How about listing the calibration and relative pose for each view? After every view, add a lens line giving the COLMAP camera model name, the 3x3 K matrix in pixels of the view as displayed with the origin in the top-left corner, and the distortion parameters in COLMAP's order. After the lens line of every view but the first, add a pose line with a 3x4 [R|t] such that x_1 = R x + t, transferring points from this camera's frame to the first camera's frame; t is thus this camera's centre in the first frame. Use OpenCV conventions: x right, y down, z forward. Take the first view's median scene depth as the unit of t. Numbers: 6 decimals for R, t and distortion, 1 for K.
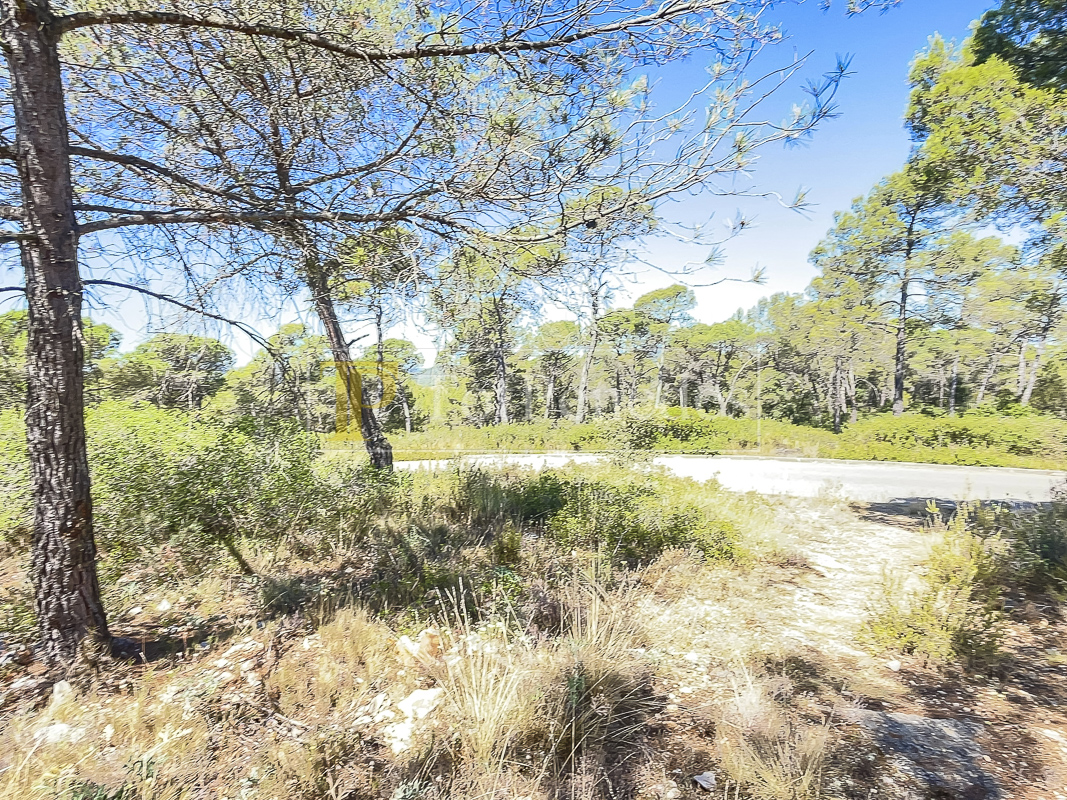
lens RADIAL K [[543.8, 0, 537.3], [0, 543.8, 396.7], [0, 0, 1]] dist [-0.001850, -0.019335]
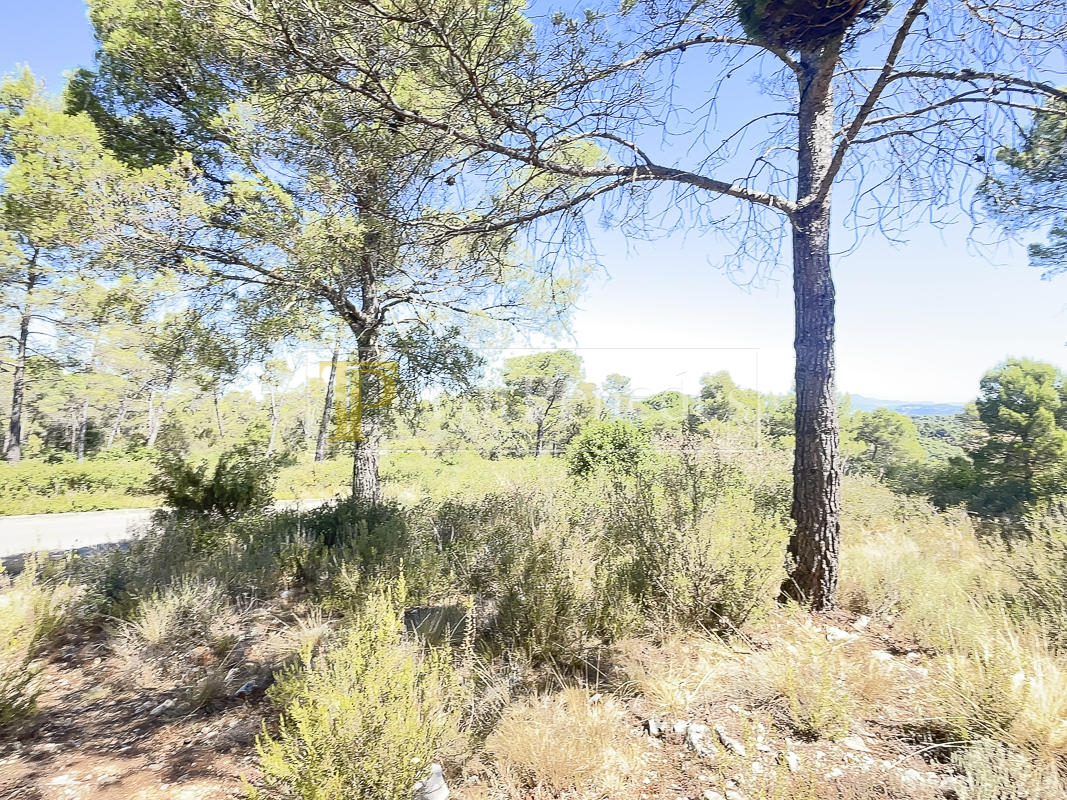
lens RADIAL K [[543.8, 0, 537.3], [0, 543.8, 396.7], [0, 0, 1]] dist [-0.001850, -0.019335]
pose [[0.381940, 0.057395, 0.922403, 0.149467], [0.009813, 0.997762, -0.066147, -0.006569], [-0.924135, 0.034316, 0.380521, -0.108764]]
